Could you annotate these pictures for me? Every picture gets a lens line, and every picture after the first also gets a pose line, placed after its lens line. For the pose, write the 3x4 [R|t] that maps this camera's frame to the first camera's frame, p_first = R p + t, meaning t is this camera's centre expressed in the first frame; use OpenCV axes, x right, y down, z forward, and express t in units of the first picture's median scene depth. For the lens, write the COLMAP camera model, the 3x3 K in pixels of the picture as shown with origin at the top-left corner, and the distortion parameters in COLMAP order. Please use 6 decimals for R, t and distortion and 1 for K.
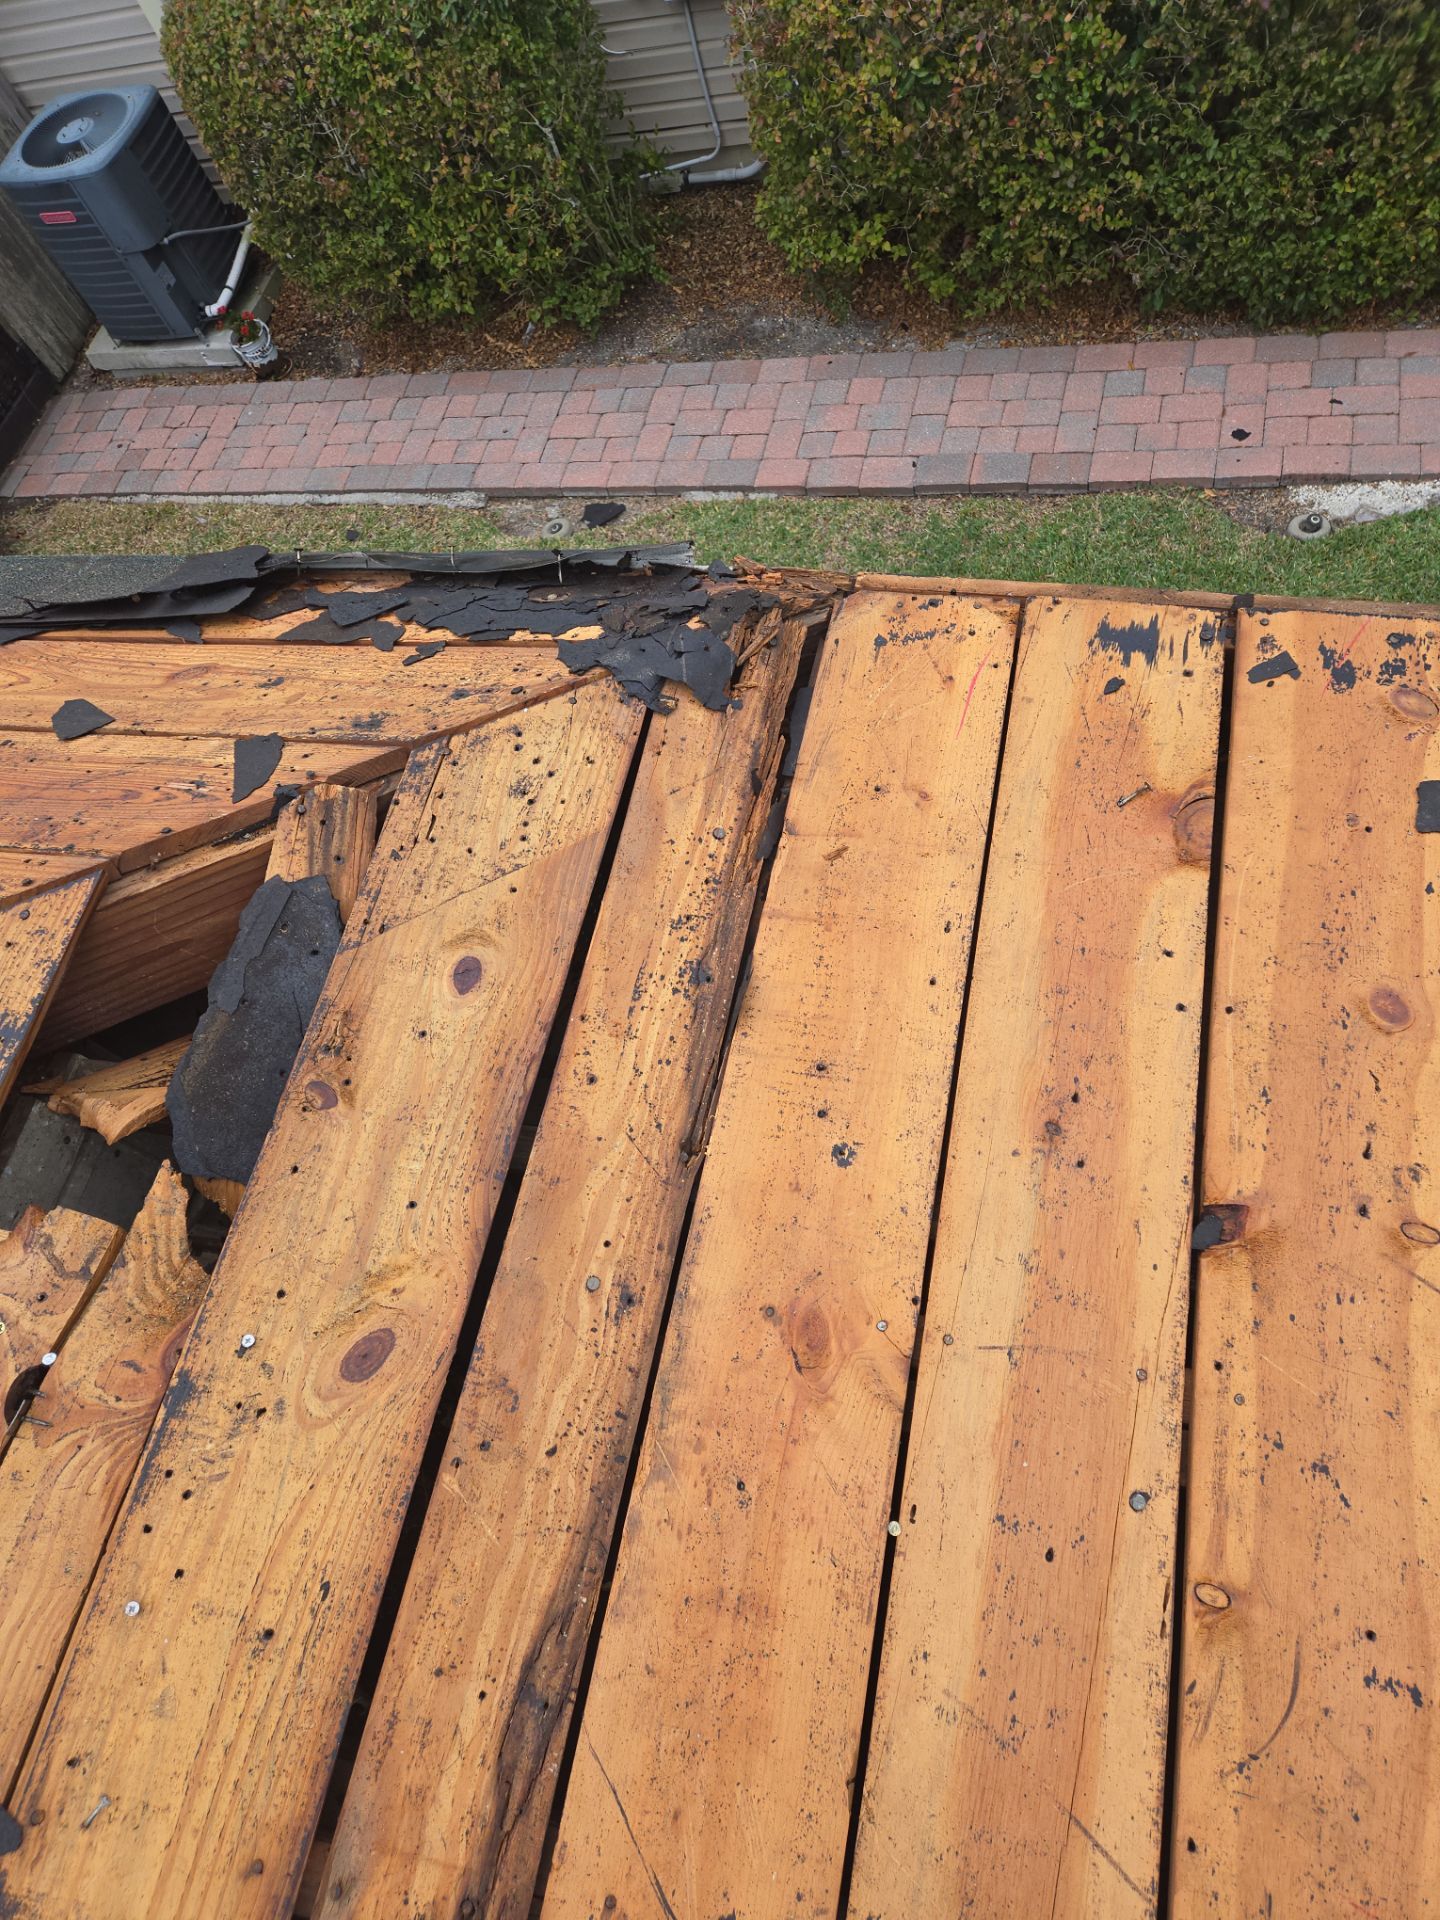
lens RADIAL K [[1304.3, 0, 690.0], [0, 1304.3, 950.3], [0, 0, 1]] dist [0.068975, -0.058337]
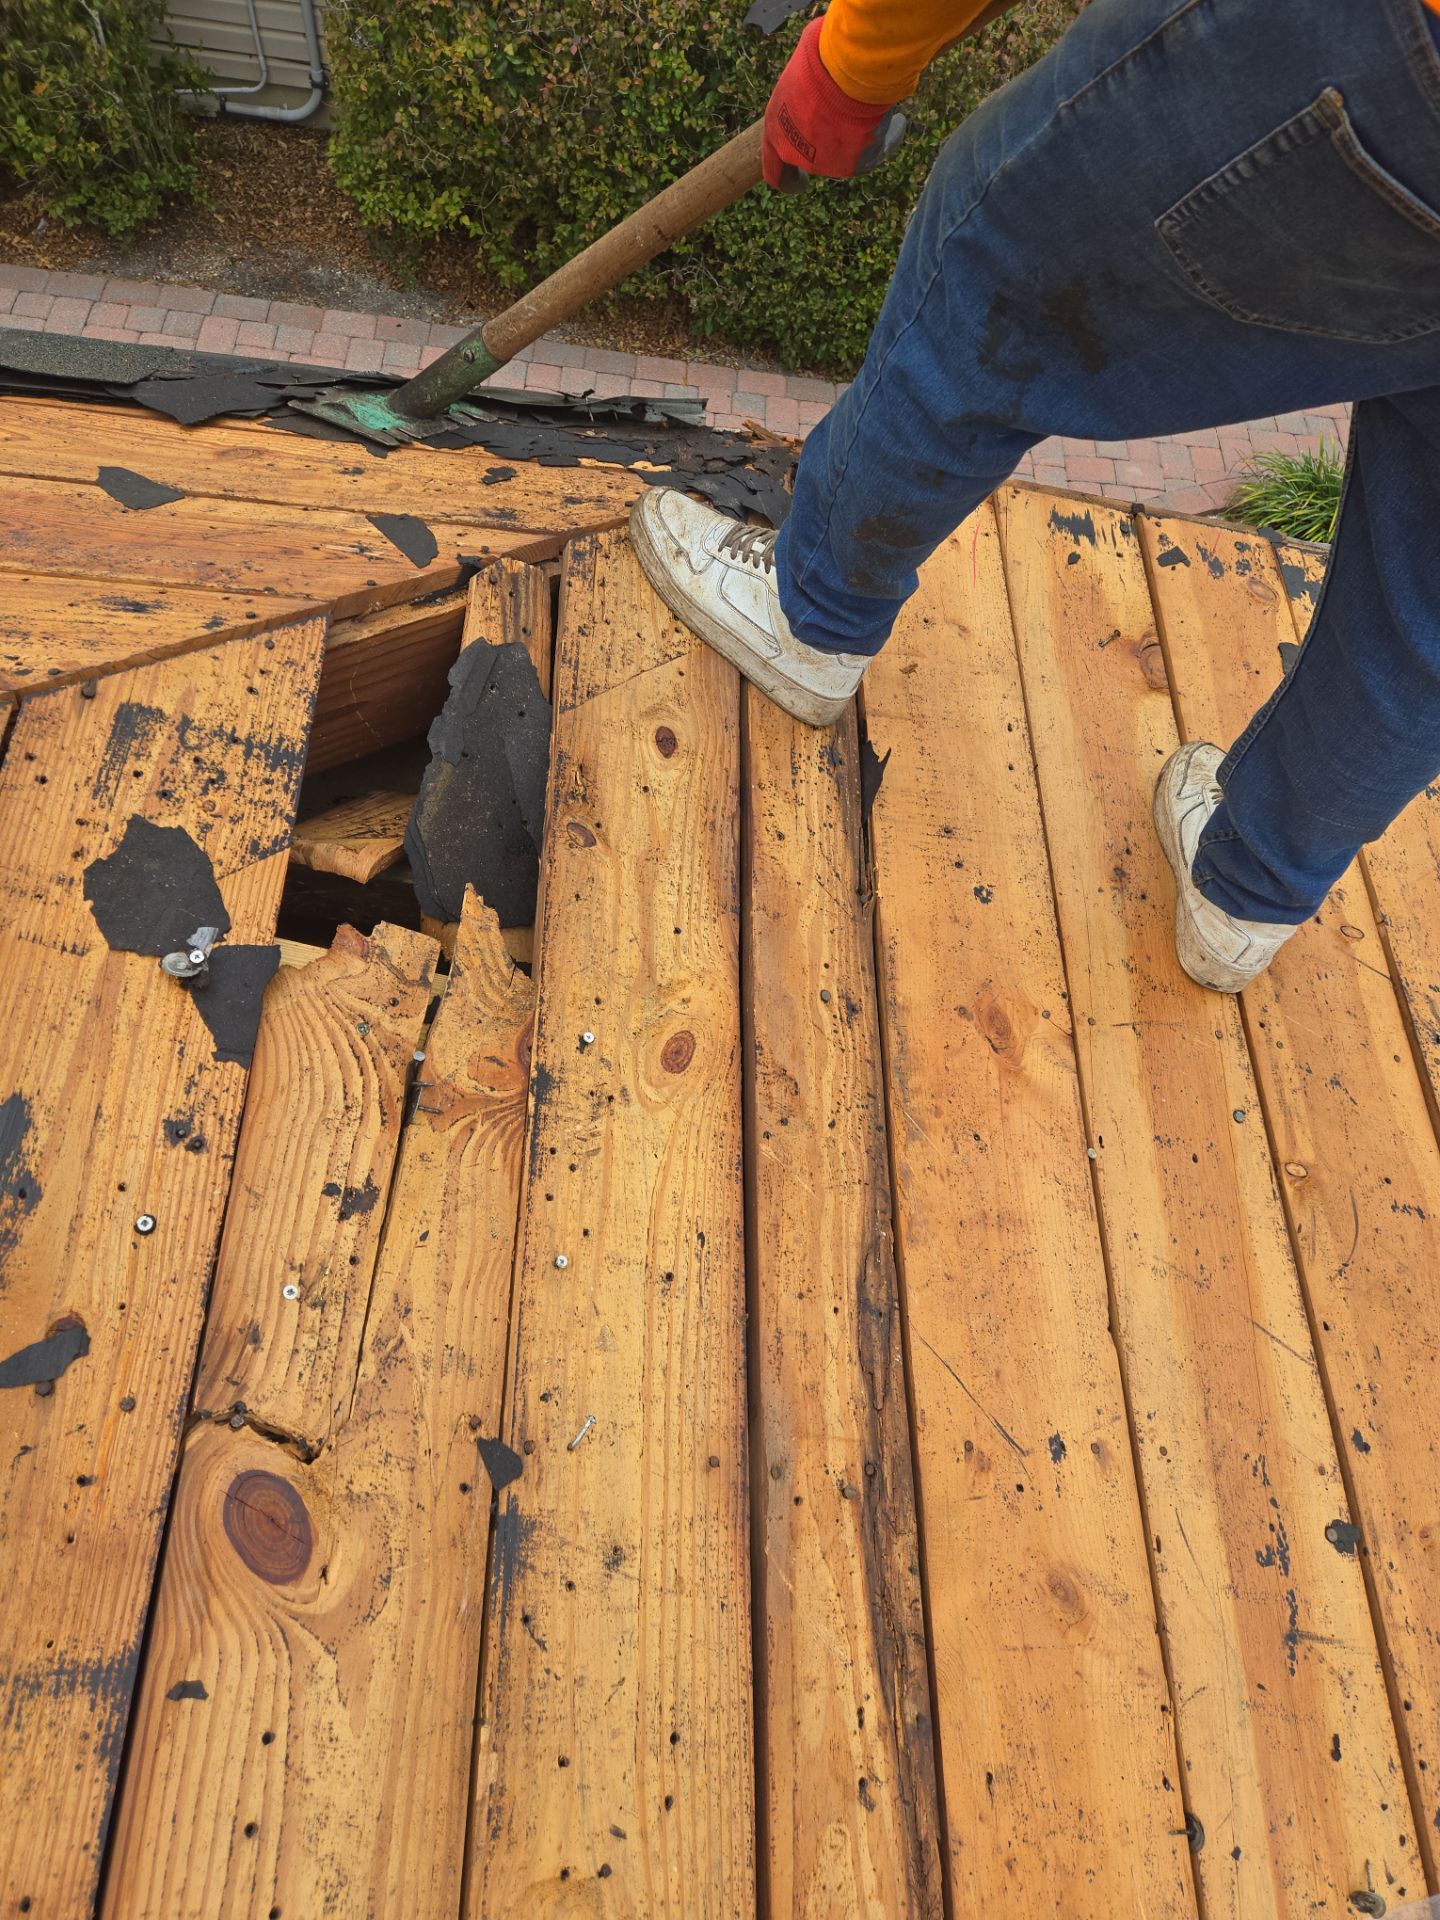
lens RADIAL K [[1304.3, 0, 739.1], [0, 1304.3, 936.3], [0, 0, 1]] dist [0.068975, -0.058337]
pose [[0.907547, -0.010680, 0.419815, -0.608986], [0.016600, 0.999808, -0.010450, 0.205810], [-0.419623, 0.016453, 0.907549, -0.018091]]
